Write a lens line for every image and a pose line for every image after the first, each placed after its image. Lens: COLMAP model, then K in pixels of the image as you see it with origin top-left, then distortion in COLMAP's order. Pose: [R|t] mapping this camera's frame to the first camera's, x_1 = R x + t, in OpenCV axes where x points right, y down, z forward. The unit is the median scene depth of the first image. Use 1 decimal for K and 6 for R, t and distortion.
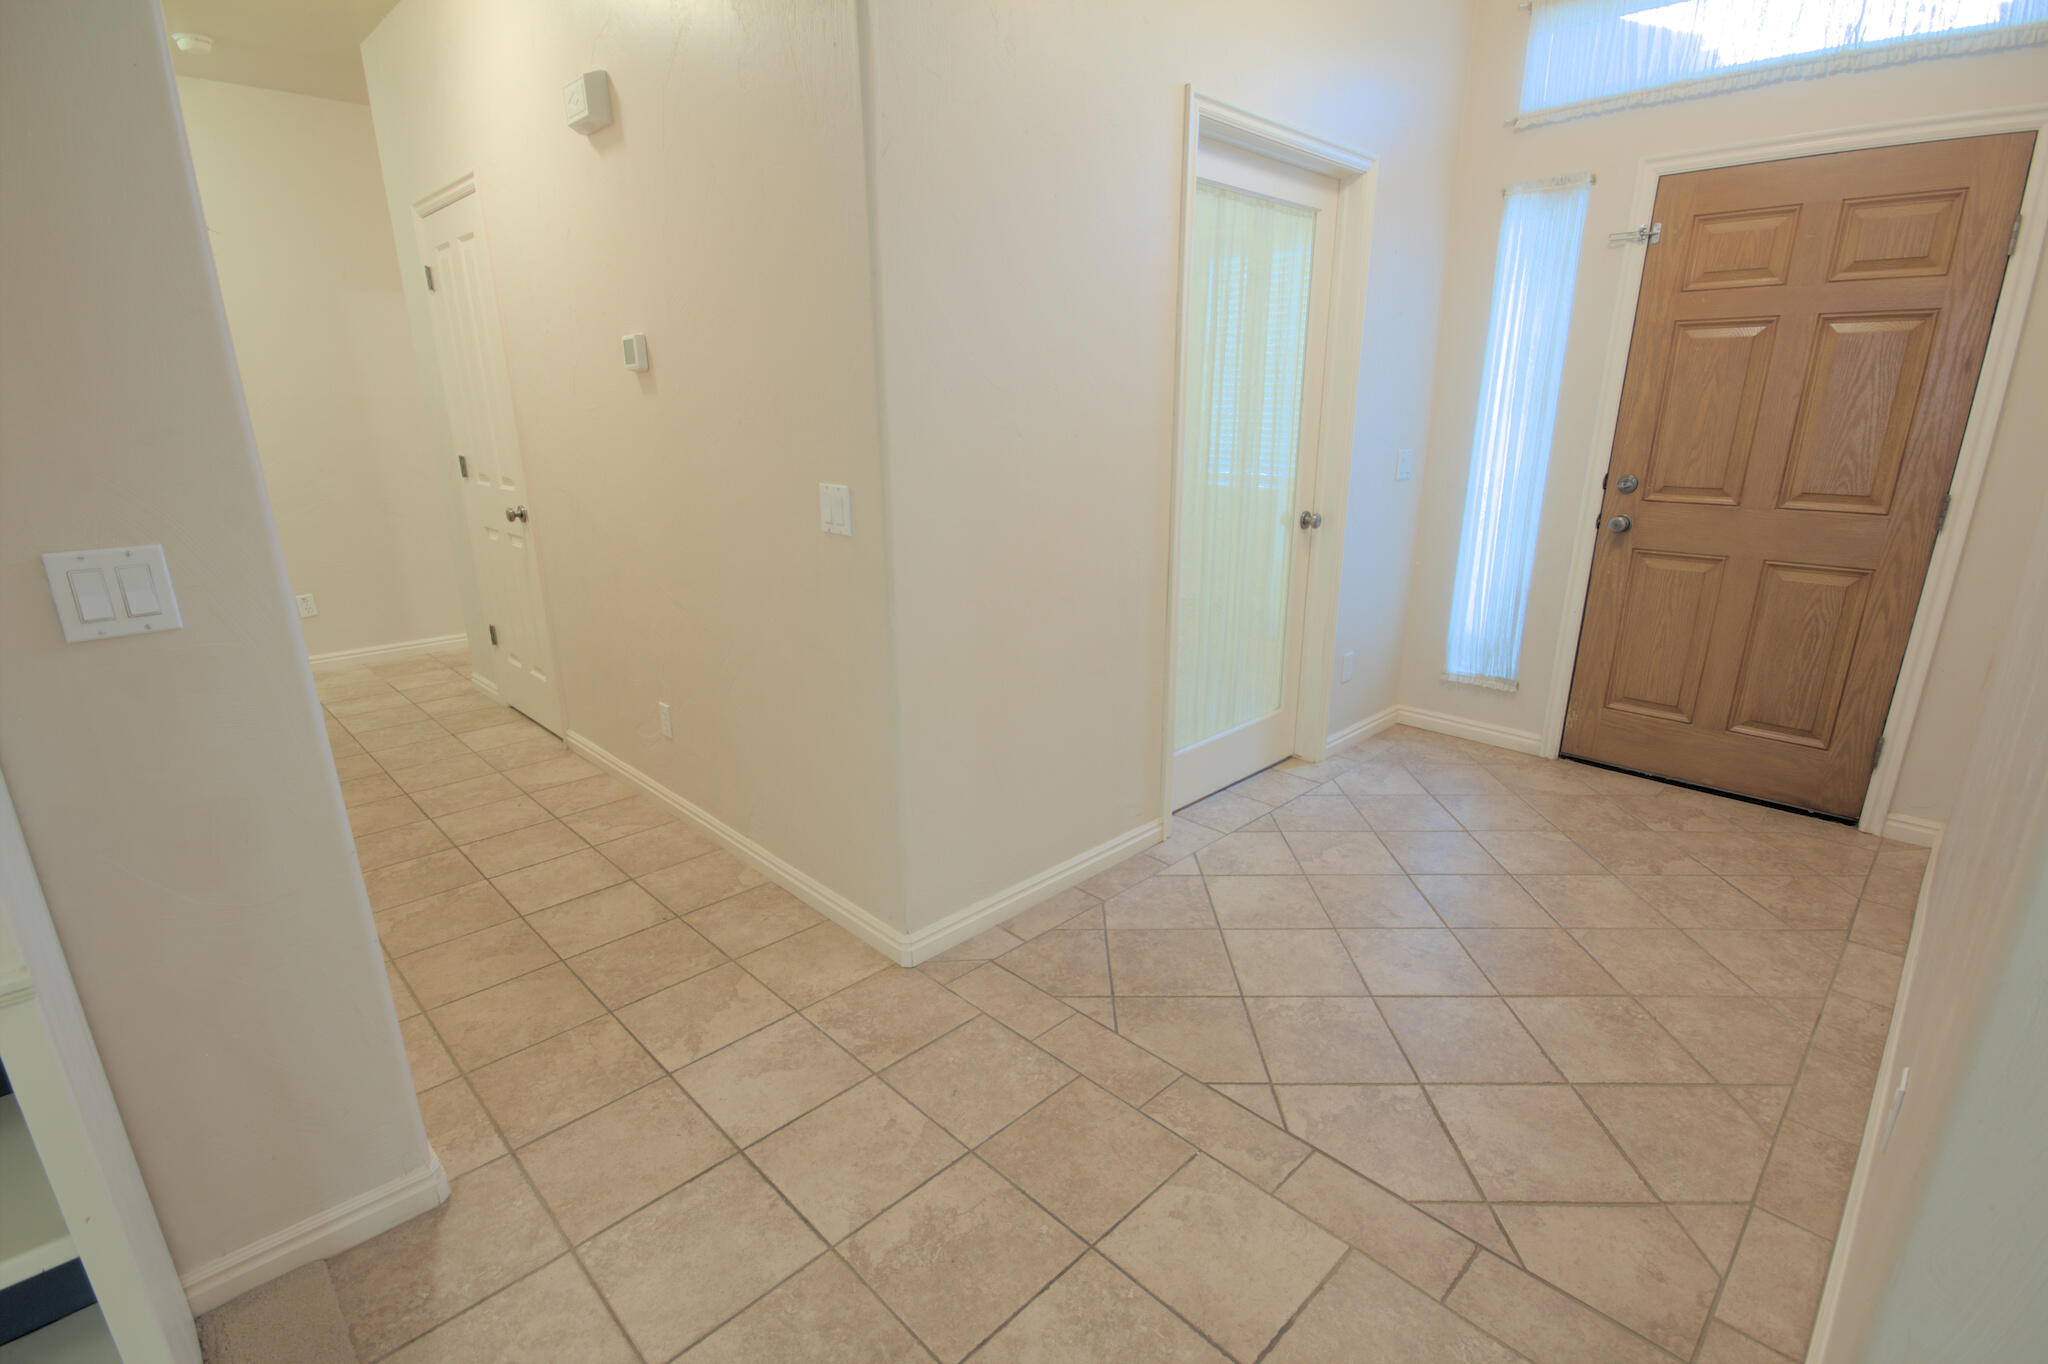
lens RADIAL K [[959.3, 0, 1033.3], [0, 959.3, 697.9], [0, 0, 1]] dist [0.013569, -0.012504]
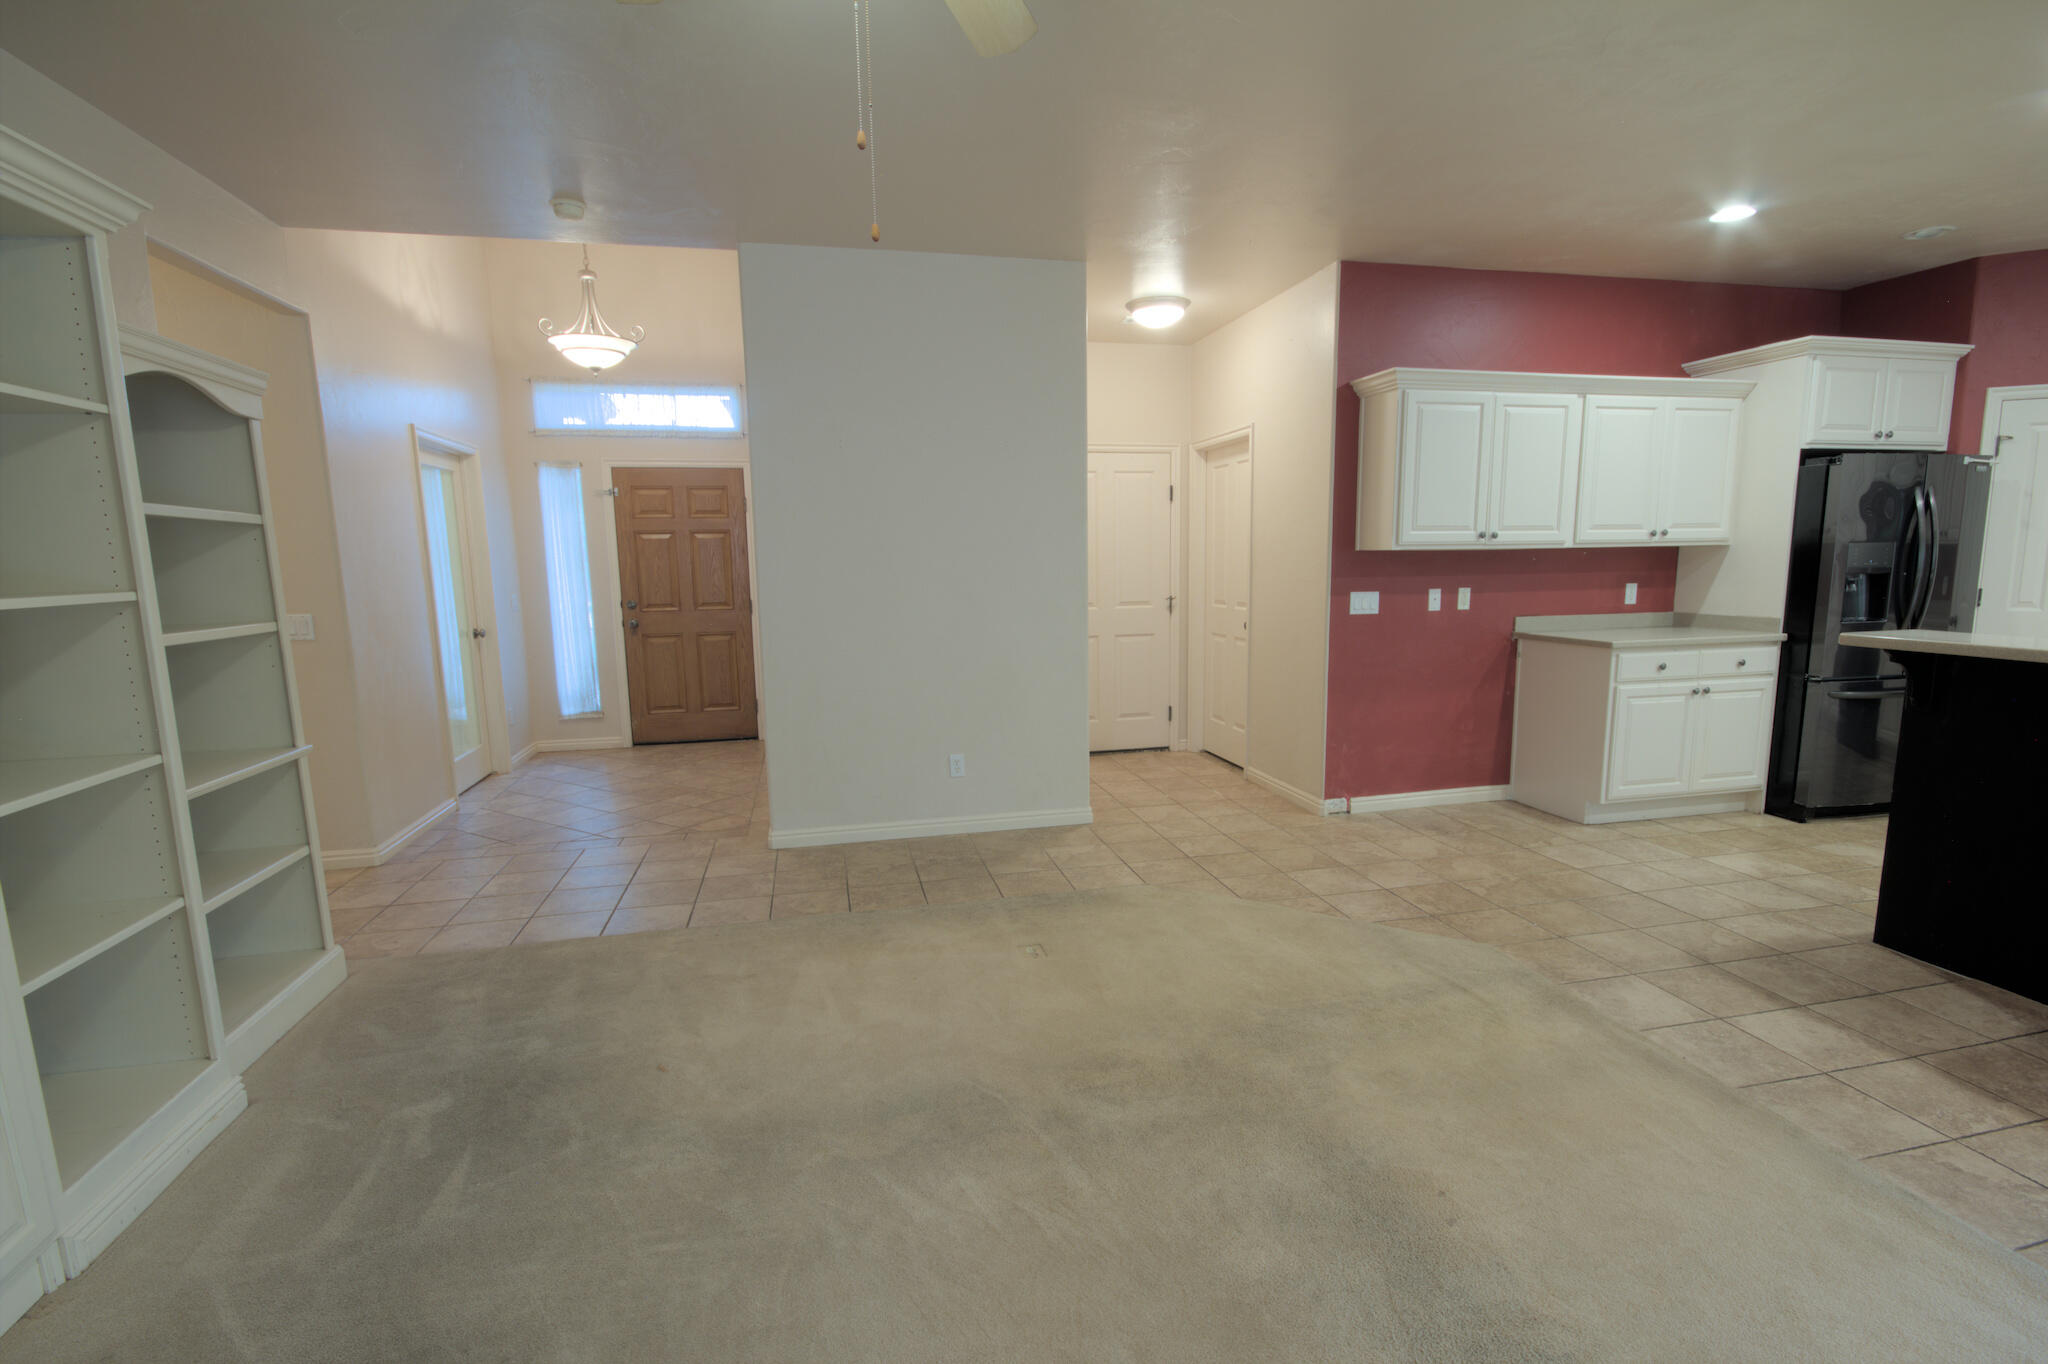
lens RADIAL K [[959.3, 0, 1033.3], [0, 959.3, 697.9], [0, 0, 1]] dist [0.013569, -0.012504]
pose [[0.528569, -0.130666, 0.838774, -0.751156], [0.264883, 0.964136, -0.016726, 0.256343], [-0.806506, 0.231017, 0.544223, -0.849587]]
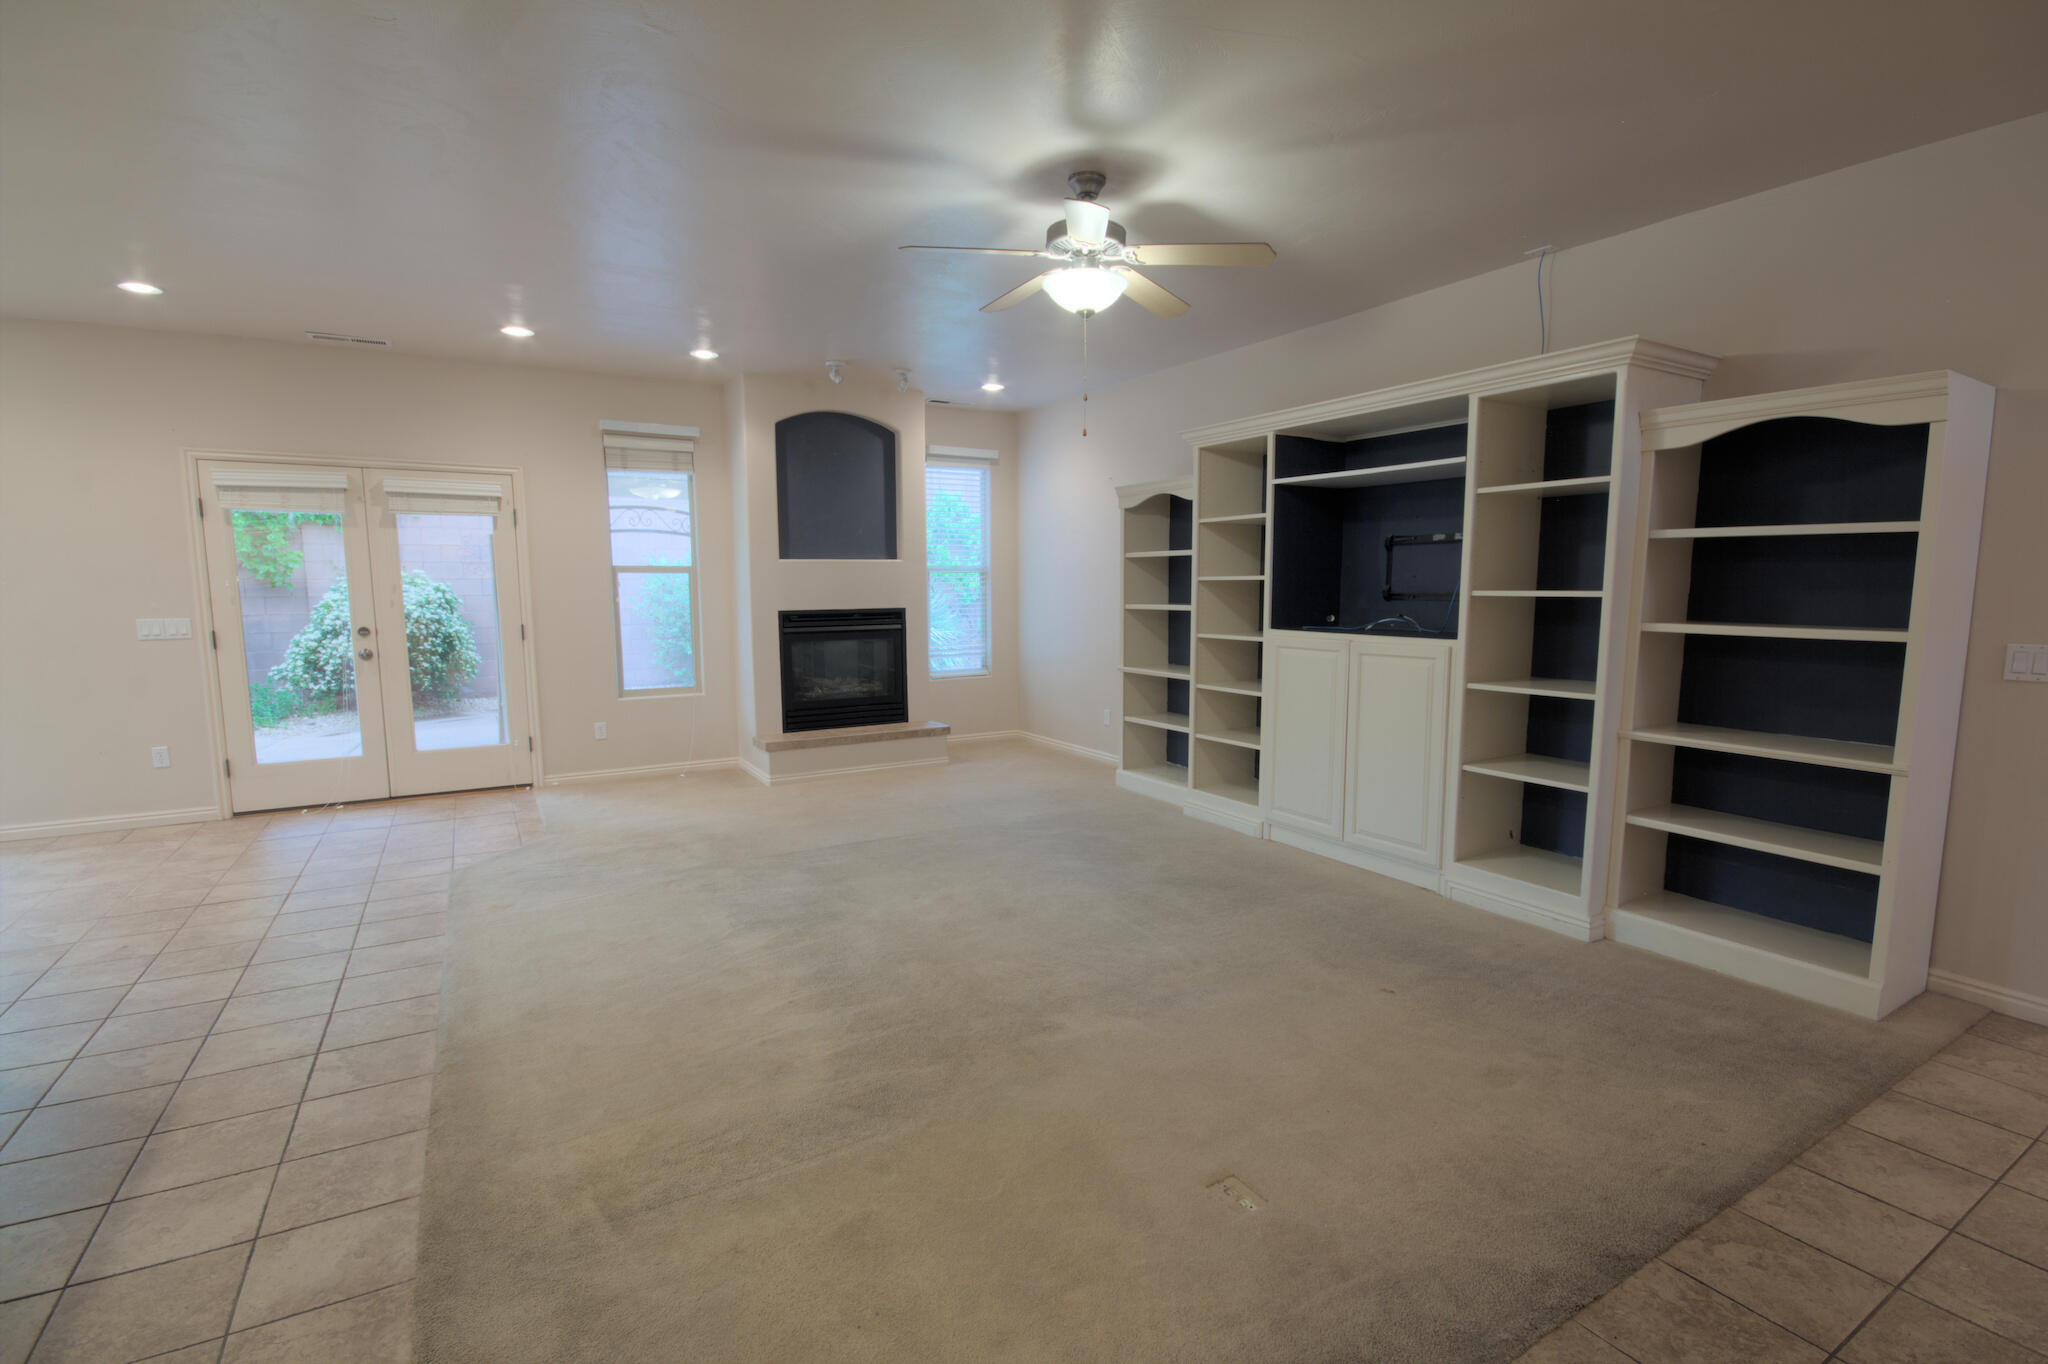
lens RADIAL K [[945.8, 0, 1038.4], [0, 945.8, 699.1], [0, 0, 1]] dist [0.004847, -0.011149]
pose [[-0.238145, 0.121701, -0.963575, 0.743444], [-0.285191, 0.939619, 0.189160, 0.093840], [0.928414, 0.319850, -0.189057, -0.317820]]
